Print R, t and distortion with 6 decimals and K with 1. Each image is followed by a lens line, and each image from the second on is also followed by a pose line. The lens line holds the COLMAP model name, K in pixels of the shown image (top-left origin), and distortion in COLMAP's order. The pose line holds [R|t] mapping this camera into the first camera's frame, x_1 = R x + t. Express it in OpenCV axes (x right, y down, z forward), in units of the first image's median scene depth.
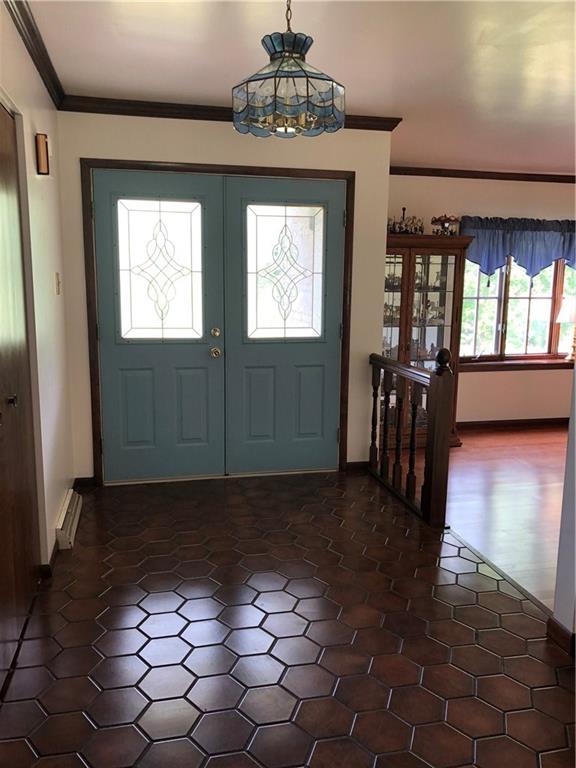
lens RADIAL K [[627.8, 0, 289.6], [0, 627.8, 385.3], [0, 0, 1]] dist [0.025021, -0.012995]
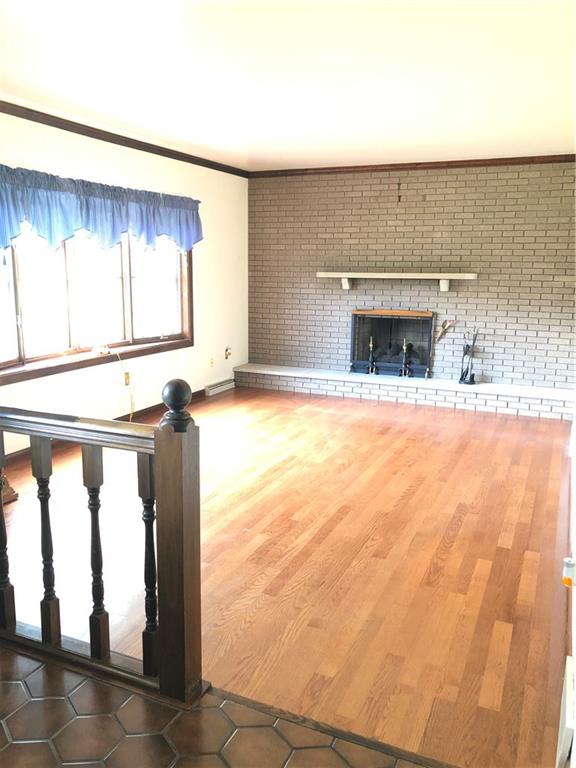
lens RADIAL K [[627.8, 0, 292.6], [0, 627.8, 382.8], [0, 0, 1]] dist [0.025021, -0.012995]
pose [[0.611340, -0.154739, 0.776092, -0.052733], [0.134987, 0.986715, 0.090403, -0.045506], [-0.779770, 0.049495, 0.624106, 0.308974]]
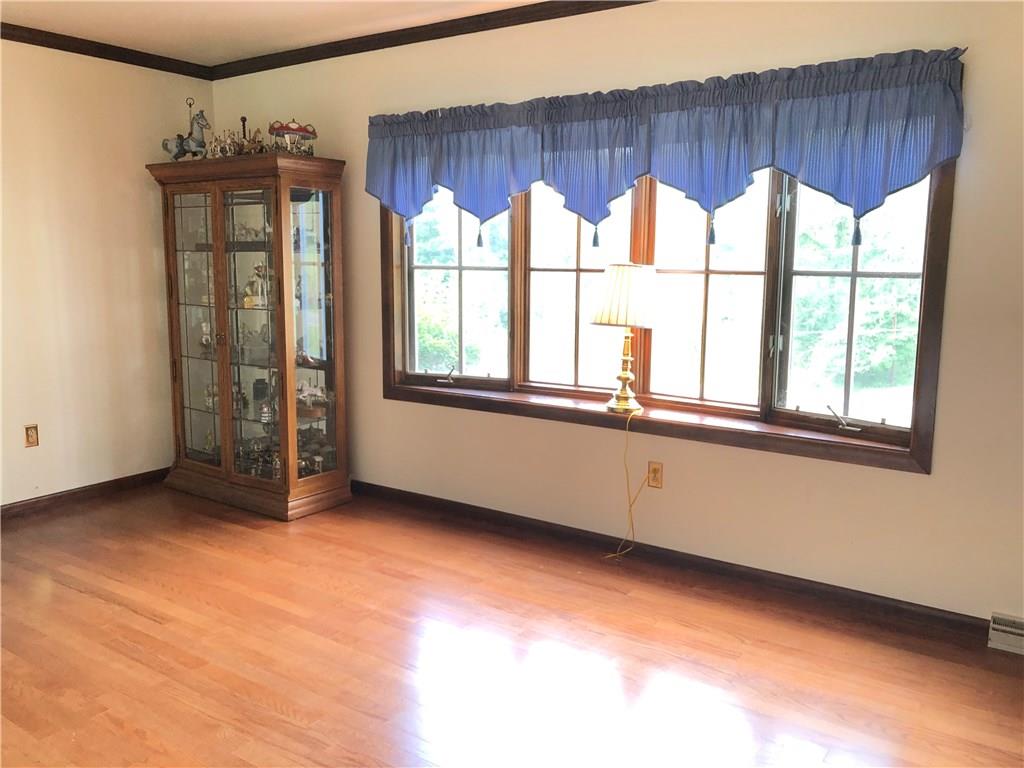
lens RADIAL K [[837.1, 0, 512.3], [0, 837.1, 380.8], [0, 0, 1]] dist [0.025021, -0.012995]
pose [[0.662284, 0.104418, -0.741942, 0.897306], [-0.130567, 0.991174, 0.022945, -0.067951], [0.737789, 0.081677, 0.670072, 0.587404]]
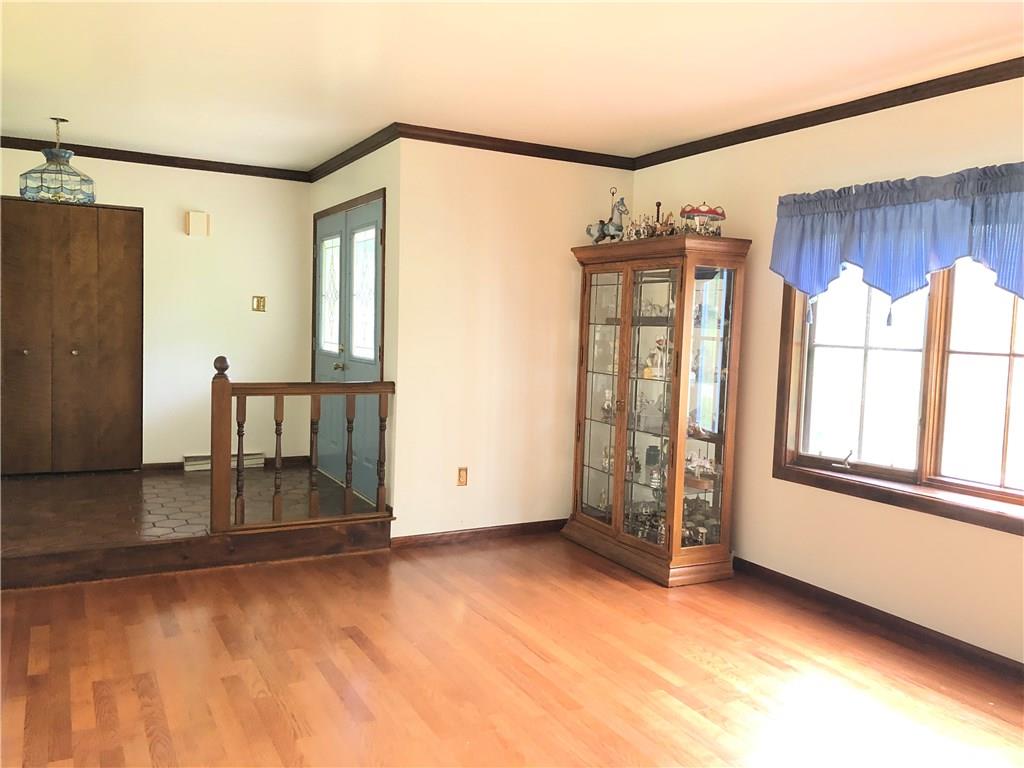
lens RADIAL K [[837.1, 0, 515.2], [0, 837.1, 384.1], [0, 0, 1]] dist [0.025021, -0.012995]
pose [[0.251714, 0.072451, -0.965086, 0.913721], [-0.197088, 0.980135, 0.022177, -0.071739], [0.947521, 0.184625, 0.260993, 0.584919]]
